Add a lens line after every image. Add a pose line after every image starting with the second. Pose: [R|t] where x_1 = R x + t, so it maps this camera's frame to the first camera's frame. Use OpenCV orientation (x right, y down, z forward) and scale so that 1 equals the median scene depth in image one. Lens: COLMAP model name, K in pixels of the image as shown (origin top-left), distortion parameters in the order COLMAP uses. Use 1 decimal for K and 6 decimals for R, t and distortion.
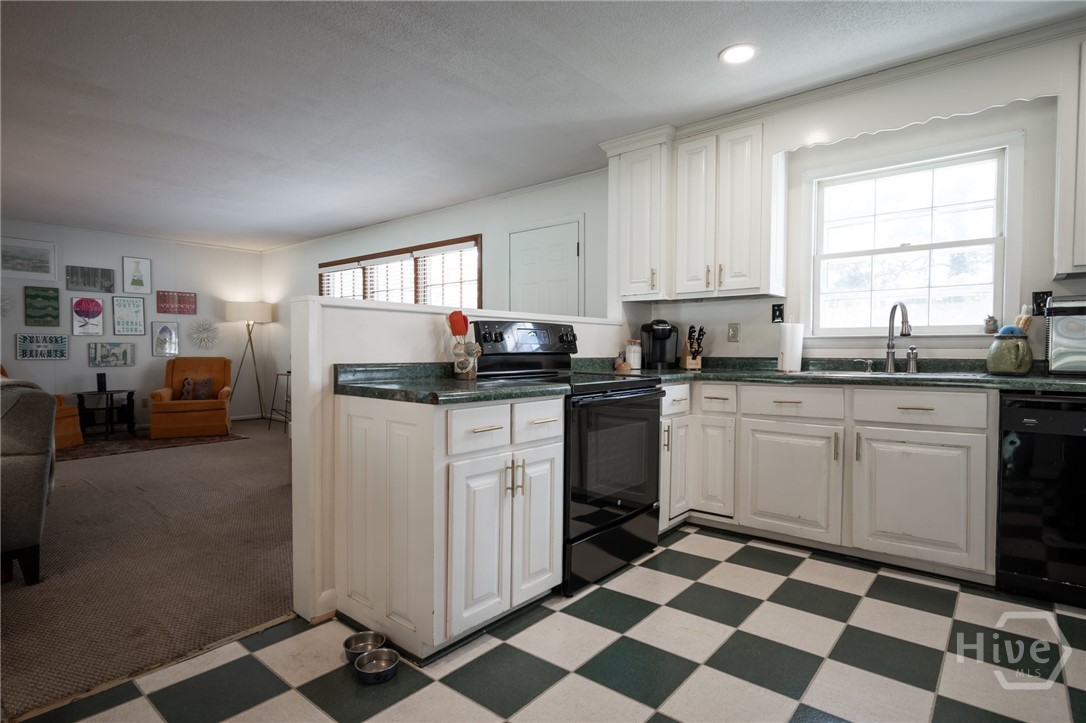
lens RADIAL K [[557.5, 0, 543.0], [0, 557.5, 361.5], [0, 0, 1]] dist [-0.002563, -0.000481]
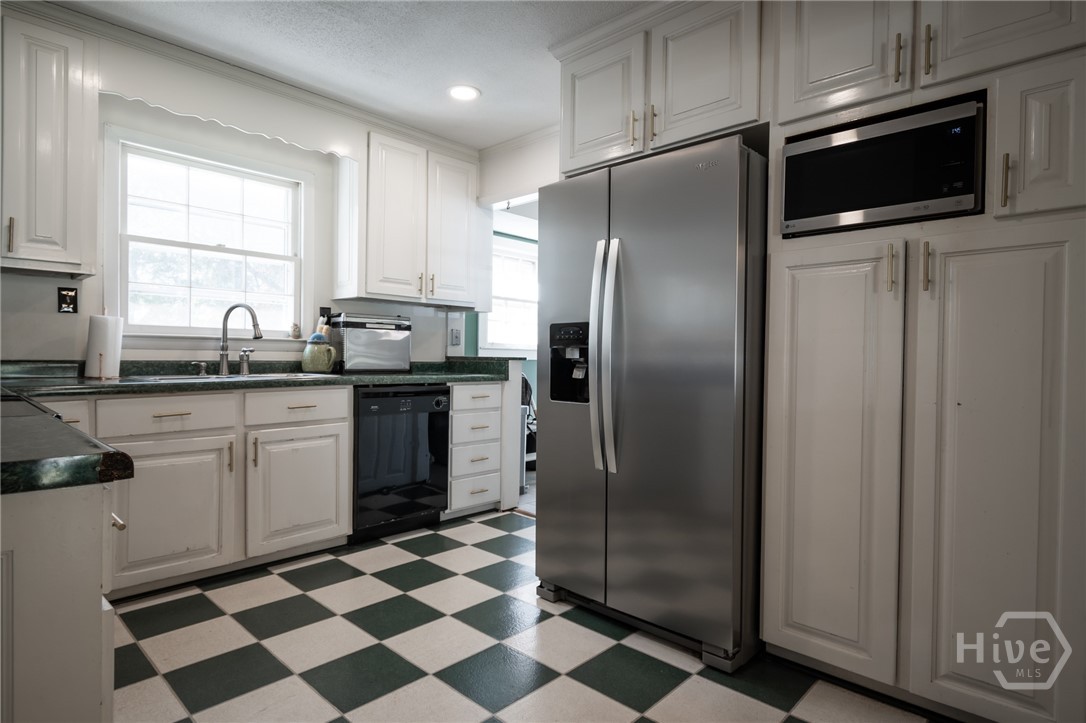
lens RADIAL K [[585.6, 0, 543.0], [0, 585.6, 361.5], [0, 0, 1]] dist [0.003342, 0.000815]
pose [[0.061016, -0.010184, 0.998085, -0.390201], [0.007843, 0.999922, 0.009724, -0.010298], [-0.998106, 0.007235, 0.061091, 0.404574]]
